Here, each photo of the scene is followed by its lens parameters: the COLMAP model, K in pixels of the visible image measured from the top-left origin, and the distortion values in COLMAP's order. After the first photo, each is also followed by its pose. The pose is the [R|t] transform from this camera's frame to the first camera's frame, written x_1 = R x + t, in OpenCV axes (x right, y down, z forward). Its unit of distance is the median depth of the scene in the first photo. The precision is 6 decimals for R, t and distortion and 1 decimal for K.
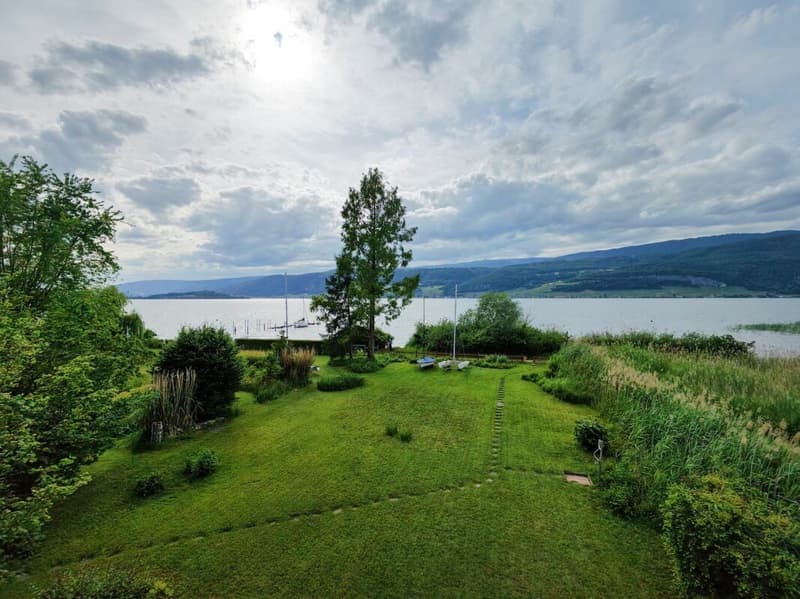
lens RADIAL K [[381.4, 0, 400.0], [0, 381.4, 299.5], [0, 0, 1]] dist [-0.002203, 0.004742]
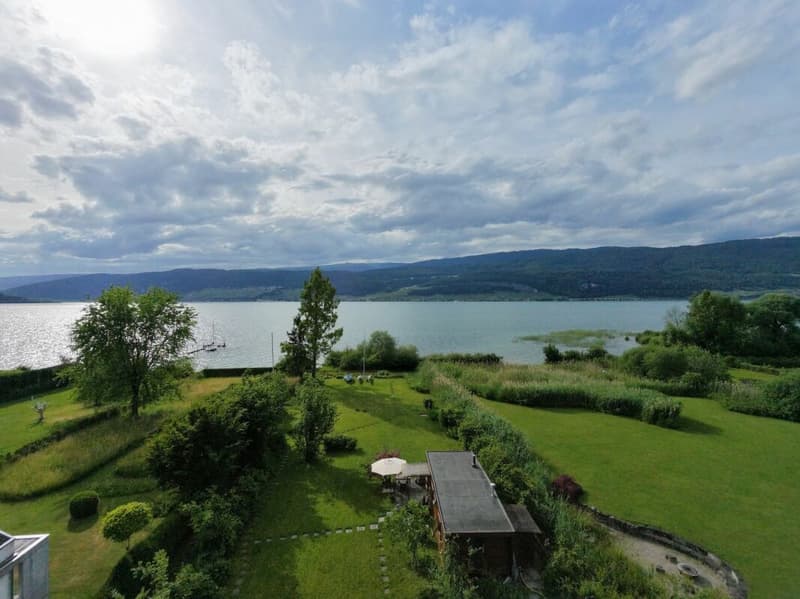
lens RADIAL K [[381.4, 0, 400.0], [0, 381.4, 299.5], [0, 0, 1]] dist [-0.002203, 0.004742]
pose [[0.936625, -0.000101, 0.350334, -0.257719], [0.002290, 0.999980, -0.005835, -0.148385], [-0.350327, 0.006267, 0.936607, -0.593036]]
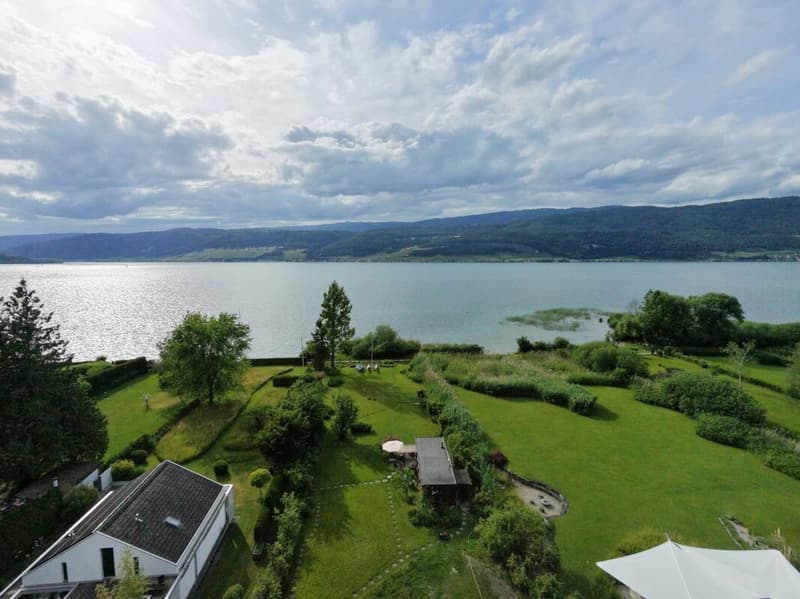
lens RADIAL K [[381.4, 0, 400.0], [0, 381.4, 299.5], [0, 0, 1]] dist [-0.002203, 0.004742]
pose [[0.937418, -0.035929, 0.346347, -0.374043], [0.000996, 0.994935, 0.100516, -0.362752], [-0.348204, -0.093881, 0.932706, -0.913425]]
